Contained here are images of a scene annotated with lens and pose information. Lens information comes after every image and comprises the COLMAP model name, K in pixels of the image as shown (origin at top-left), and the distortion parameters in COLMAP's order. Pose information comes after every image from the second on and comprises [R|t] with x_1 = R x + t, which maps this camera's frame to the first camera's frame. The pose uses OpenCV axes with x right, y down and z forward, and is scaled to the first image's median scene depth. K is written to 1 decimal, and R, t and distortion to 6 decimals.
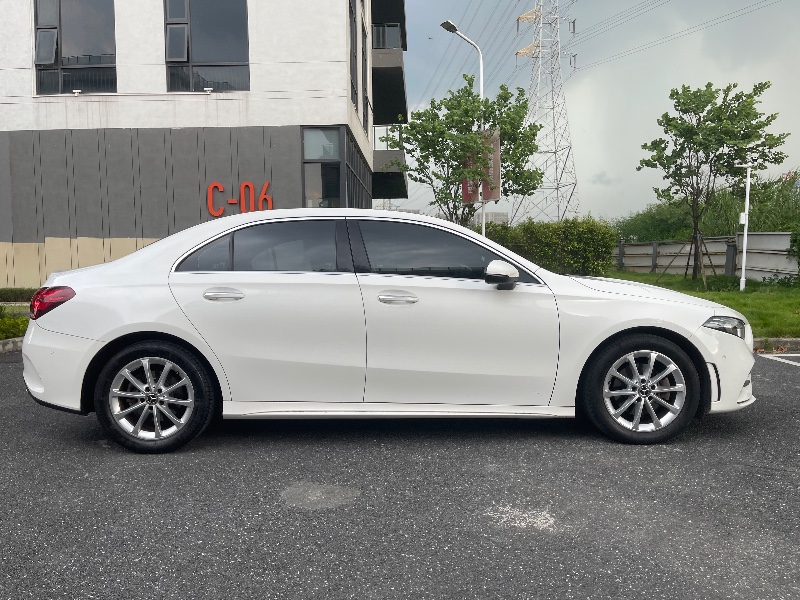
lens RADIAL K [[599.9, 0, 399.7], [0, 599.9, 282.7], [0, 0, 1]] dist [0.008366, -0.001786]
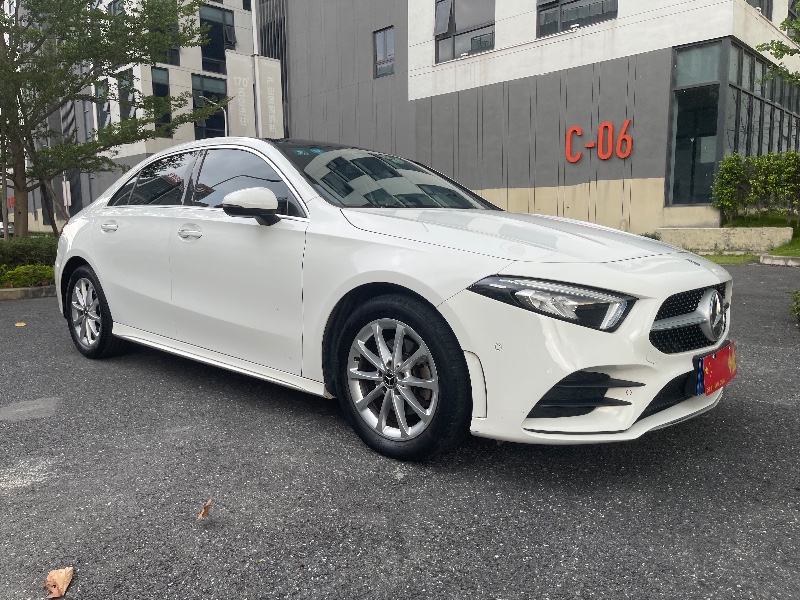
lens RADIAL K [[593.3, 0, 402.9], [0, 593.3, 301.1], [0, 0, 1]] dist [0.004959, -0.001570]
pose [[0.747128, 0.089708, -0.658599, 0.140352], [-0.014788, 0.992849, 0.118461, 0.002830], [0.664516, -0.078766, 0.743112, 0.088078]]
